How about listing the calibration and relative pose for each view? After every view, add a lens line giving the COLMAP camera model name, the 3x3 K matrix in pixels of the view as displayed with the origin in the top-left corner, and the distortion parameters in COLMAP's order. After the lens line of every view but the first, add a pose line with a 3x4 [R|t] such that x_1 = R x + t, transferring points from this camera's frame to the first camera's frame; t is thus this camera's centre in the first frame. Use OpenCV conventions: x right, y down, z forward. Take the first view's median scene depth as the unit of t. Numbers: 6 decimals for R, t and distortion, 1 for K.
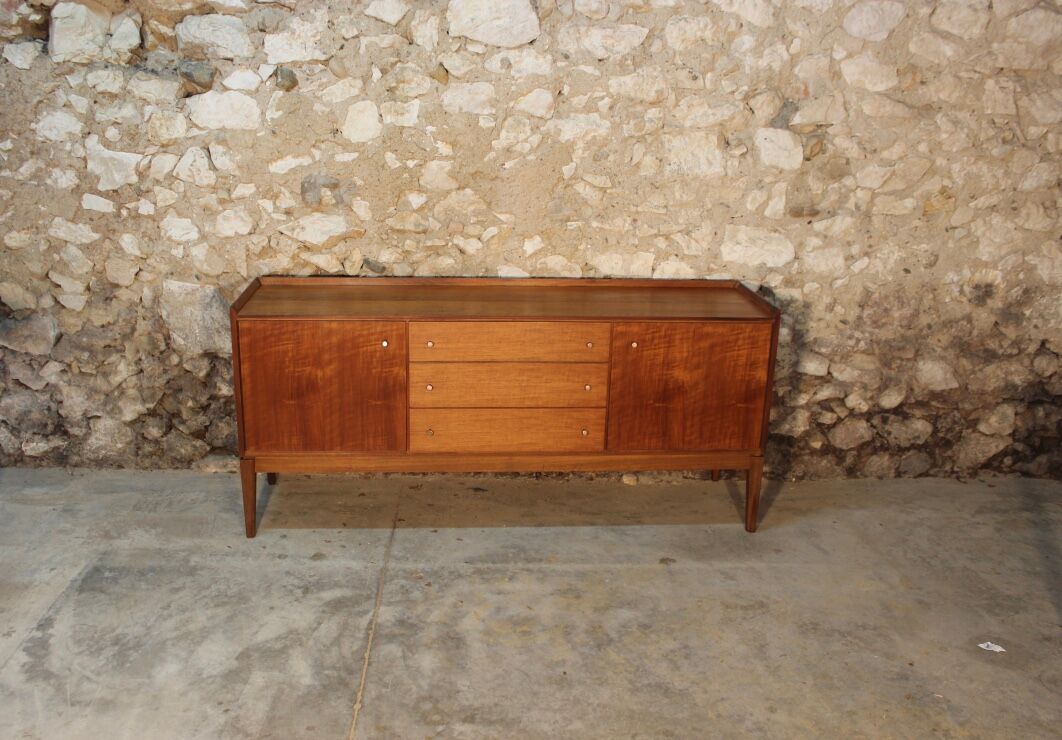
lens RADIAL K [[962.8, 0, 501.2], [0, 962.8, 391.6], [0, 0, 1]] dist [-0.167133, 0.156800]
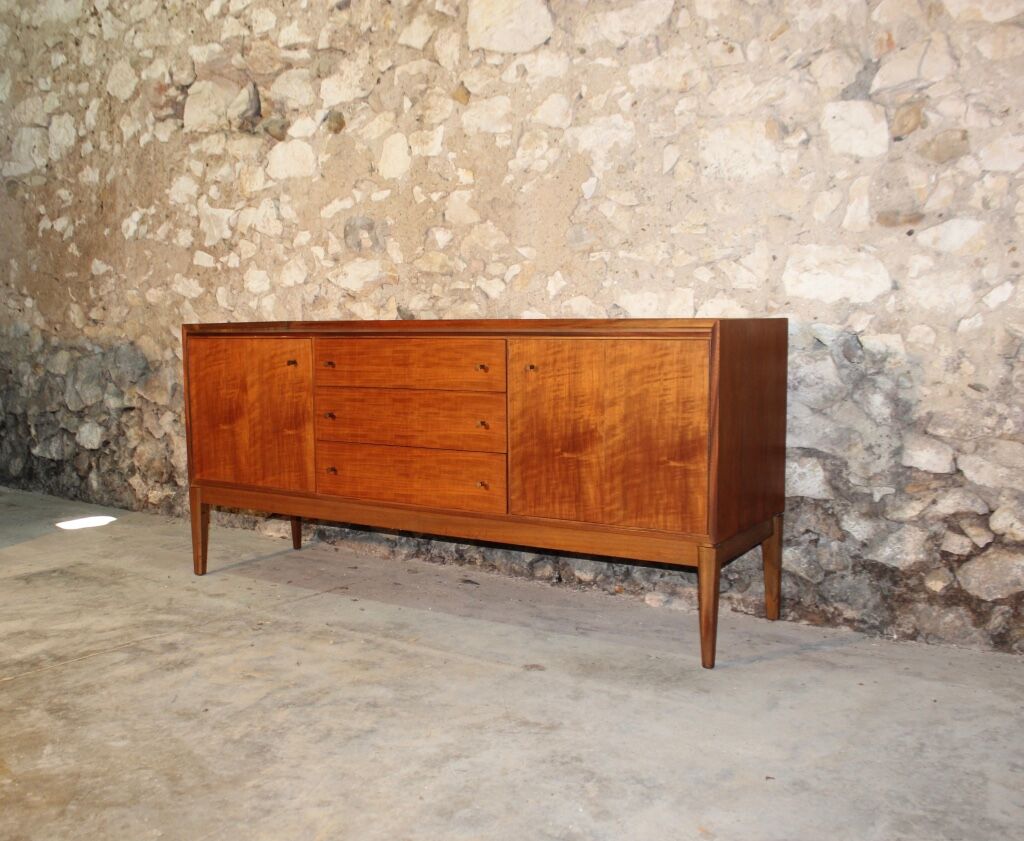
lens RADIAL K [[1084.2, 0, 491.6], [0, 1084.2, 453.9], [0, 0, 1]] dist [-0.170217, 0.146176]
pose [[0.793596, 0.049015, -0.606467, 0.560589], [-0.160335, 0.978367, -0.130735, 0.117774], [0.586939, 0.200988, 0.784287, 0.286377]]
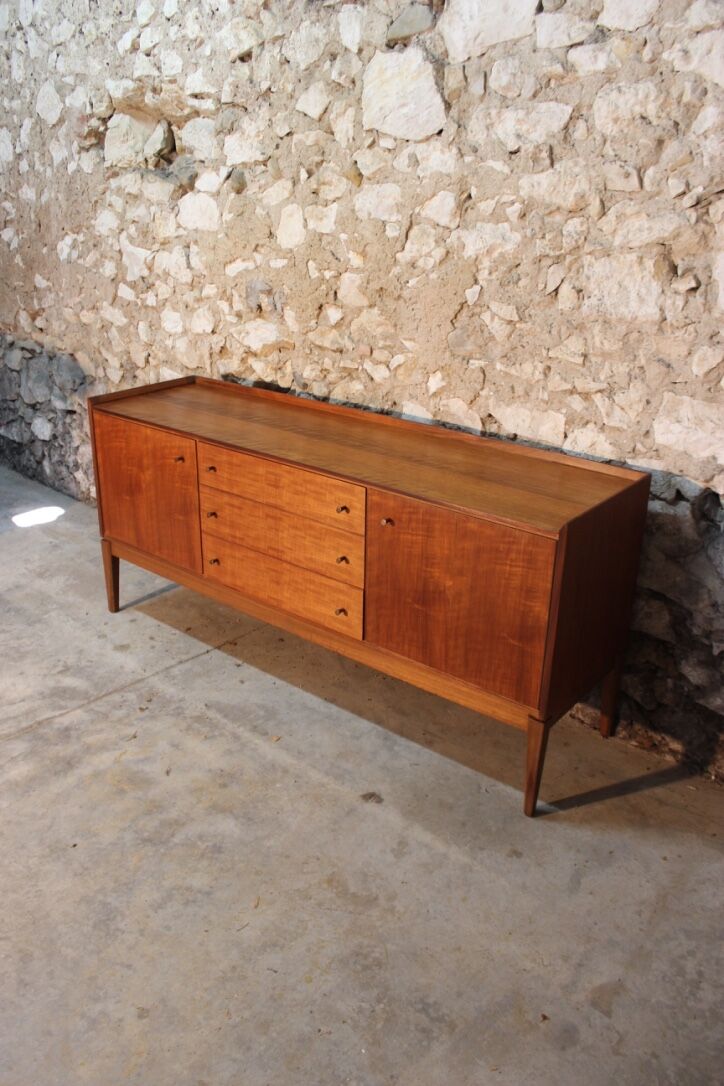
lens RADIAL K [[891.5, 0, 354.2], [0, 891.5, 540.4], [0, 0, 1]] dist [-0.172797, 0.149748]
pose [[0.726701, 0.250781, -0.639543, 0.515731], [-0.208945, 0.967565, 0.141986, -0.116256], [0.654406, 0.030448, 0.755530, 0.385221]]
